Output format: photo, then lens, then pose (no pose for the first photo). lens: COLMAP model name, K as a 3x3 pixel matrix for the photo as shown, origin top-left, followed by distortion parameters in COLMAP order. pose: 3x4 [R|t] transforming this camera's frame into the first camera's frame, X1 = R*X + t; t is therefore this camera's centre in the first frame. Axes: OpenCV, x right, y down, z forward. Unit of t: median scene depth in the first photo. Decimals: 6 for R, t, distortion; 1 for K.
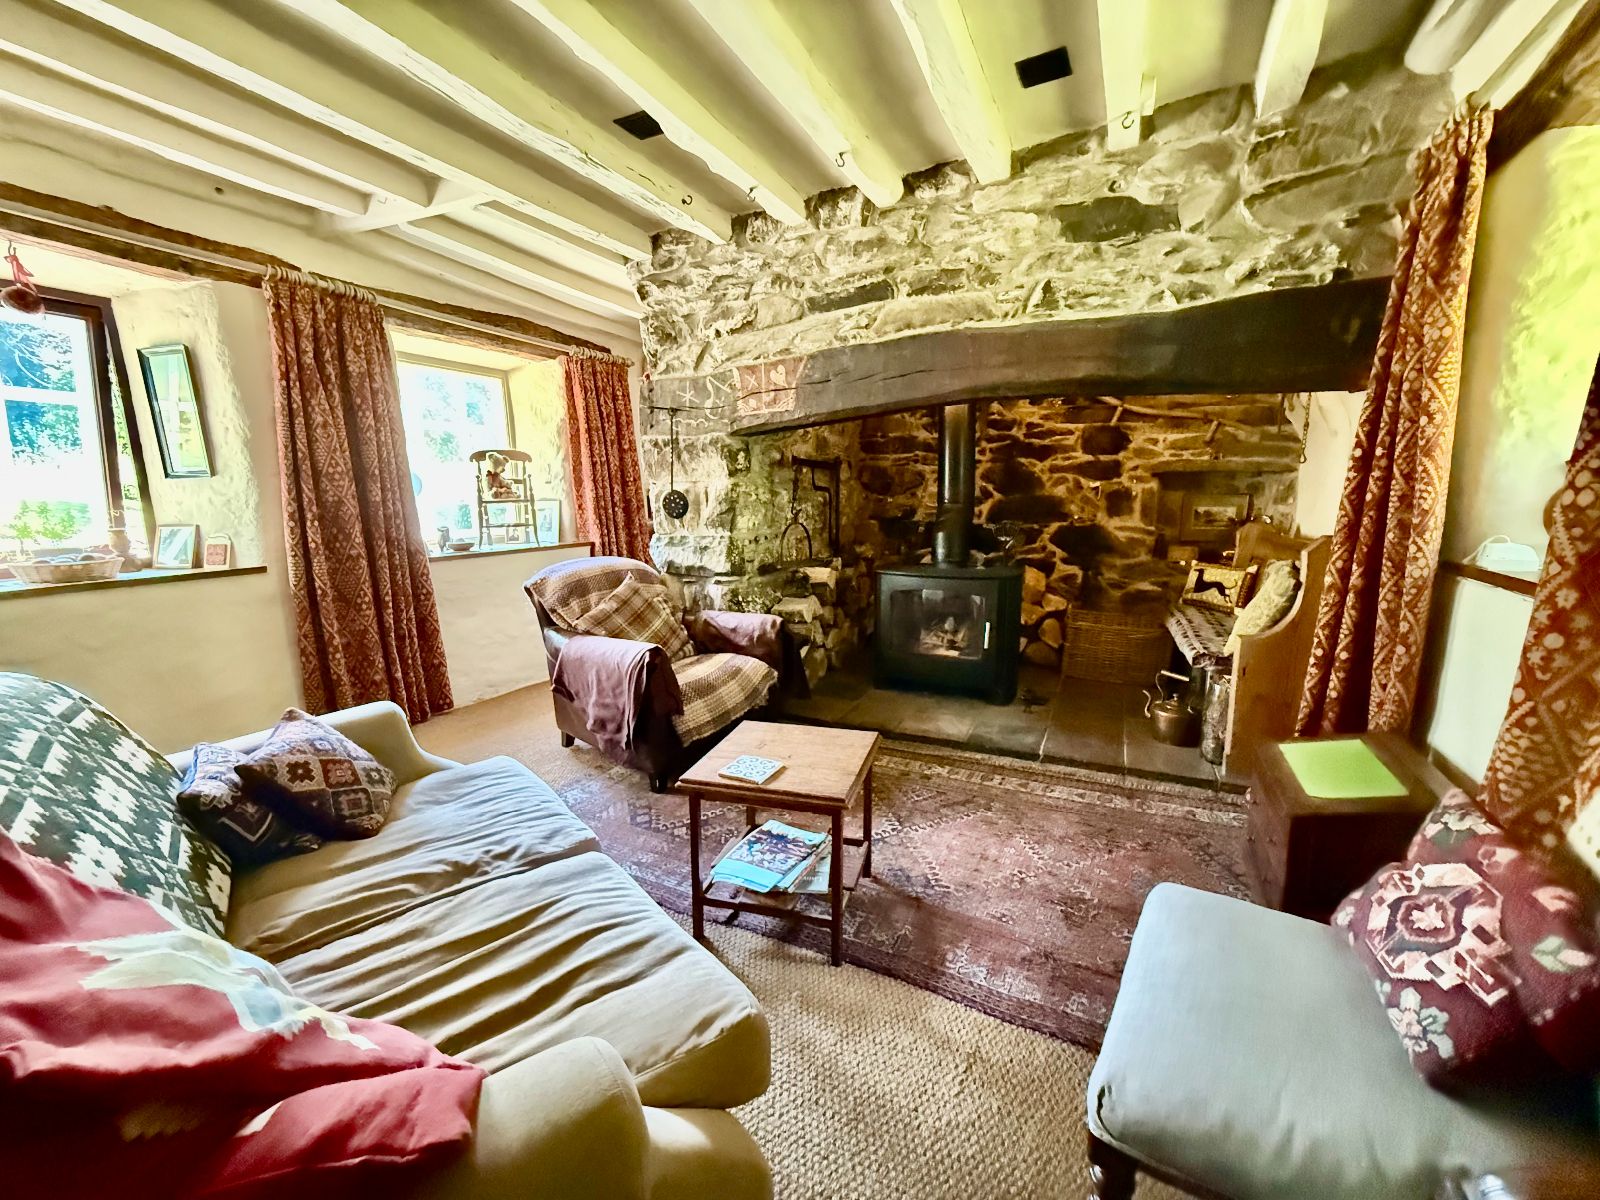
lens RADIAL K [[639.2, 0, 799.1], [0, 639.2, 597.4], [0, 0, 1]] dist [-0.002549, 0.001828]
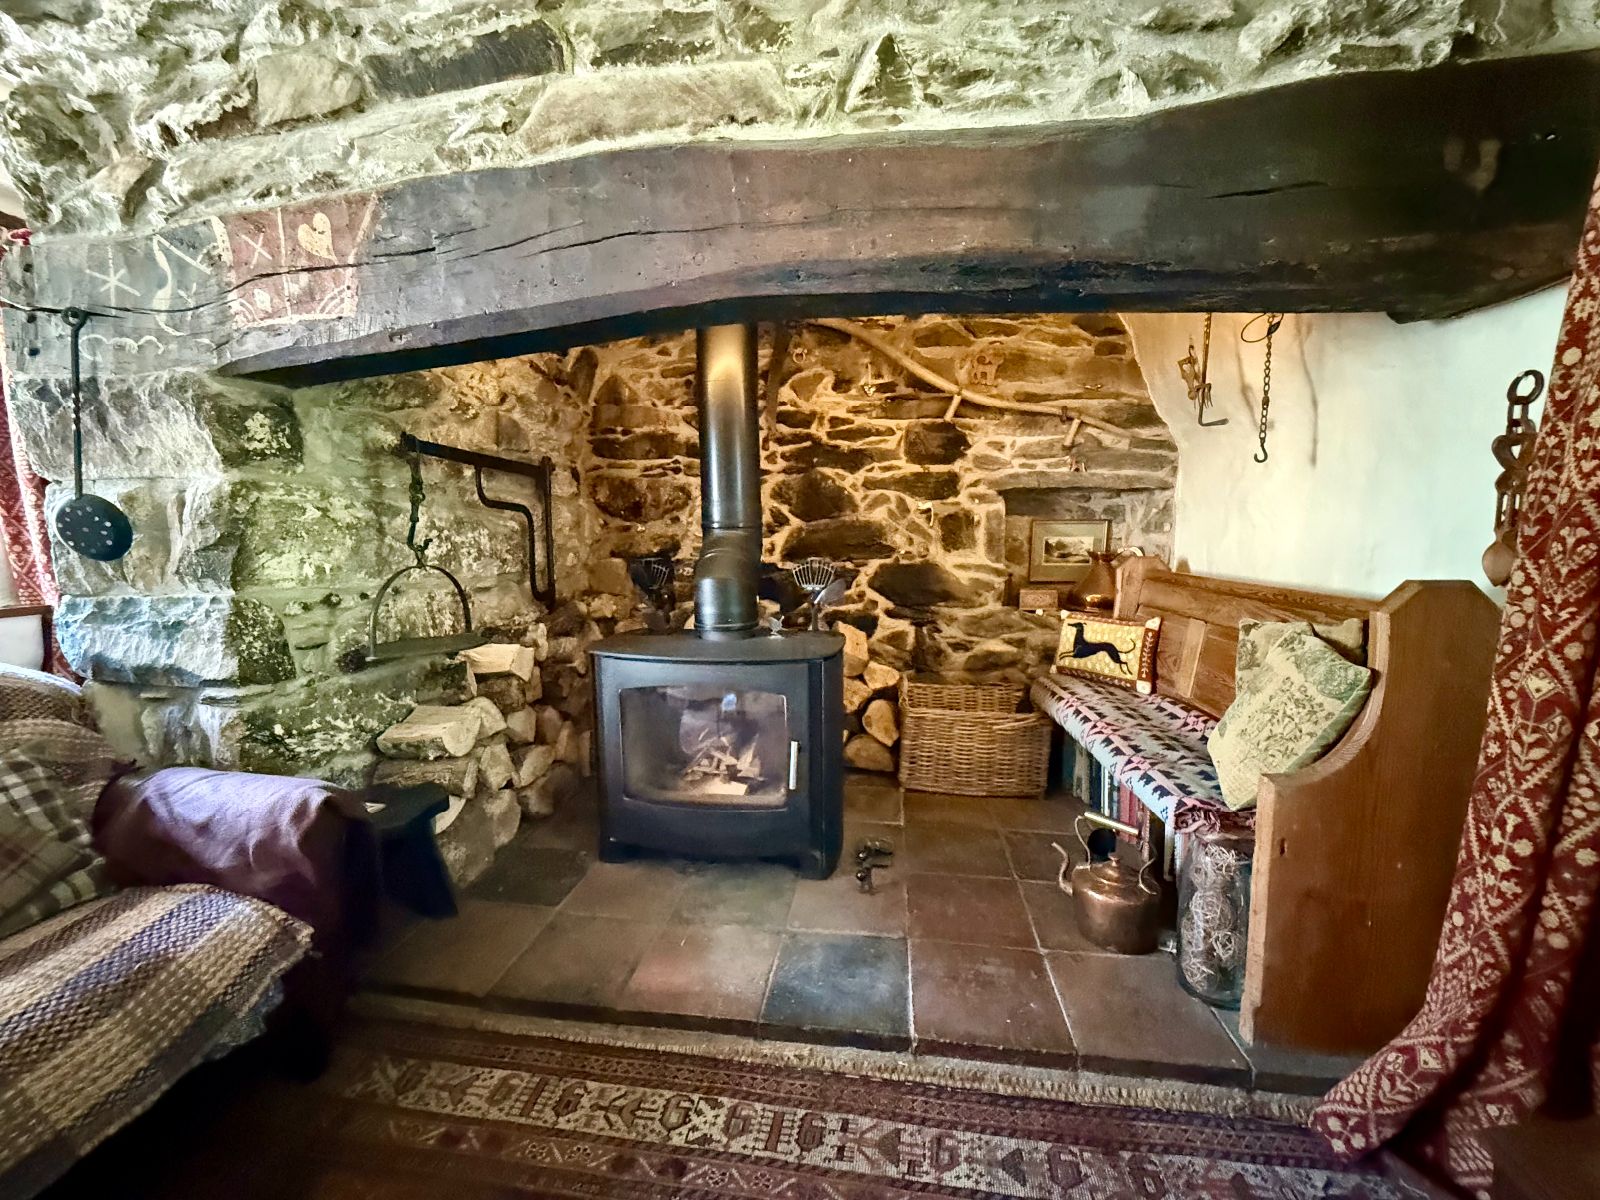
lens RADIAL K [[639.2, 0, 802.9], [0, 639.2, 591.3], [0, 0, 1]] dist [-0.002549, 0.001828]
pose [[0.949319, -0.026268, 0.313215, 0.133717], [0.047530, 0.997039, -0.060441, -0.055927], [-0.310700, 0.072265, 0.947757, 0.463488]]
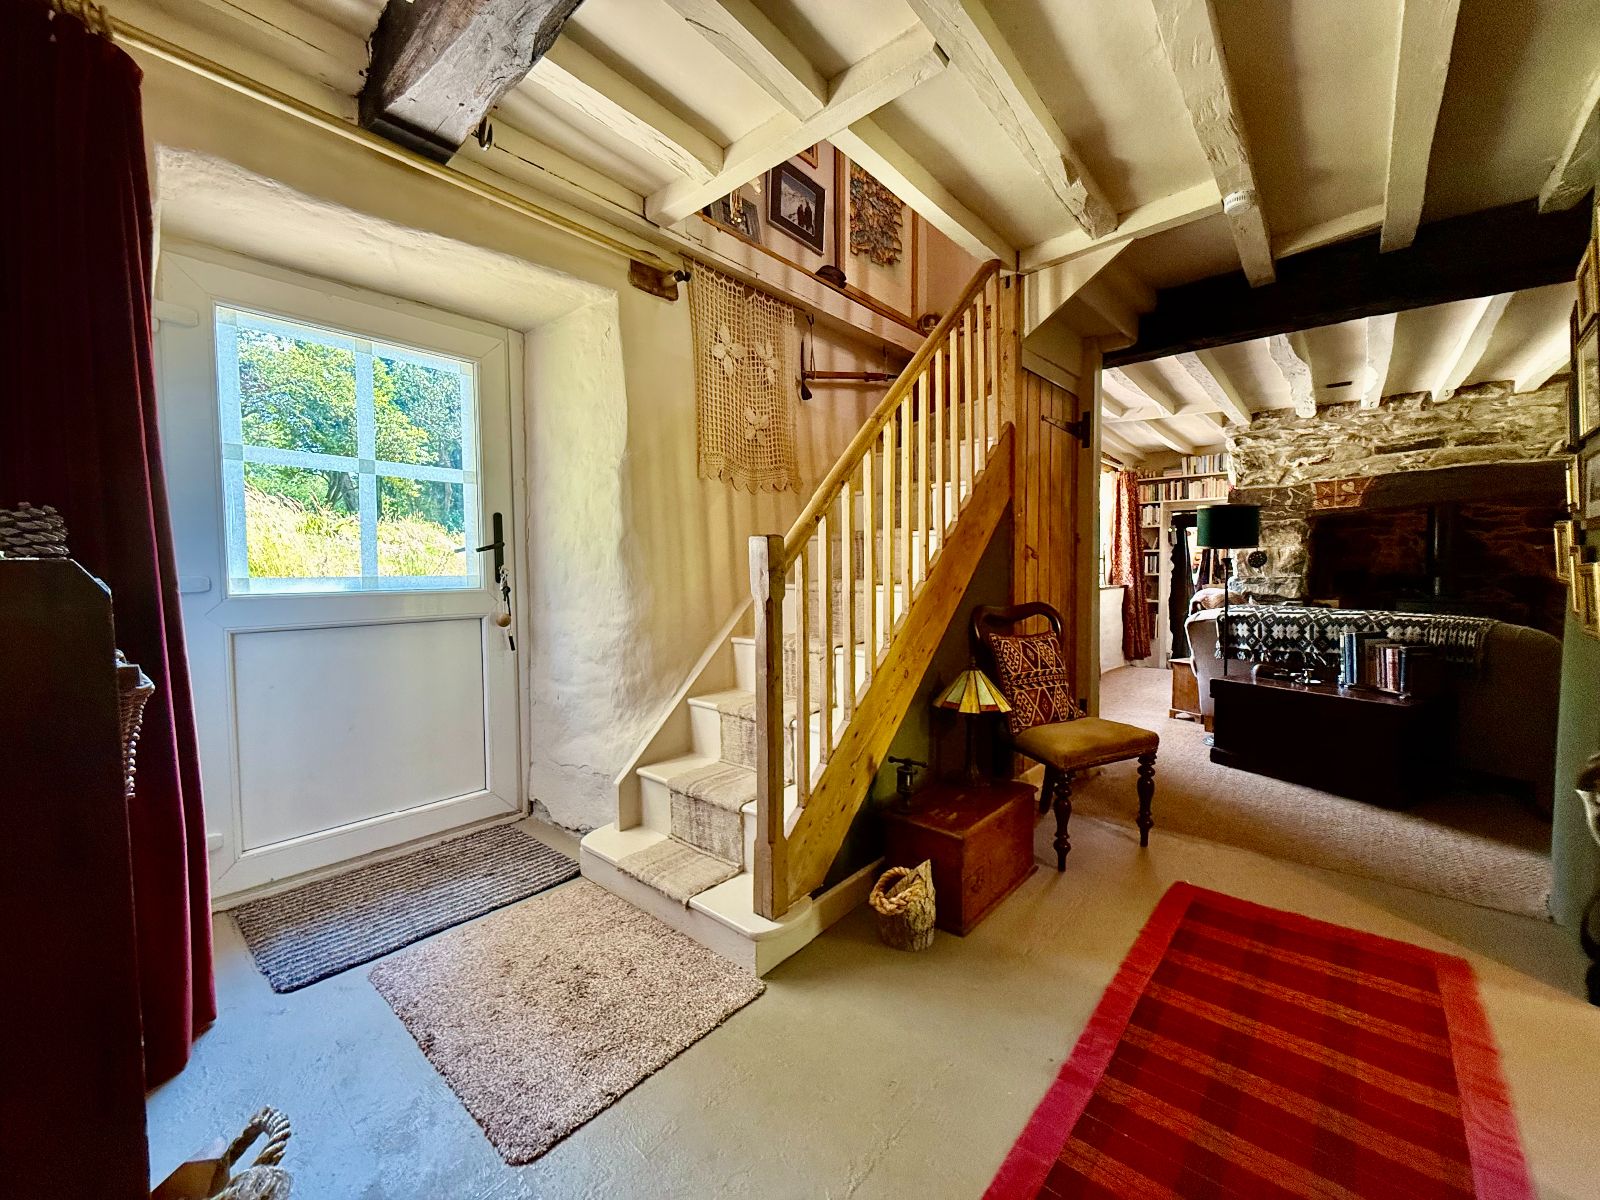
lens RADIAL K [[639.2, 0, 807.0], [0, 639.2, 592.0], [0, 0, 1]] dist [-0.002549, 0.001828]
pose [[0.971017, 0.013383, -0.238634, -1.012242], [-0.041221, 0.992847, -0.112052, 0.196279], [0.235428, 0.118641, 0.964623, -0.989819]]
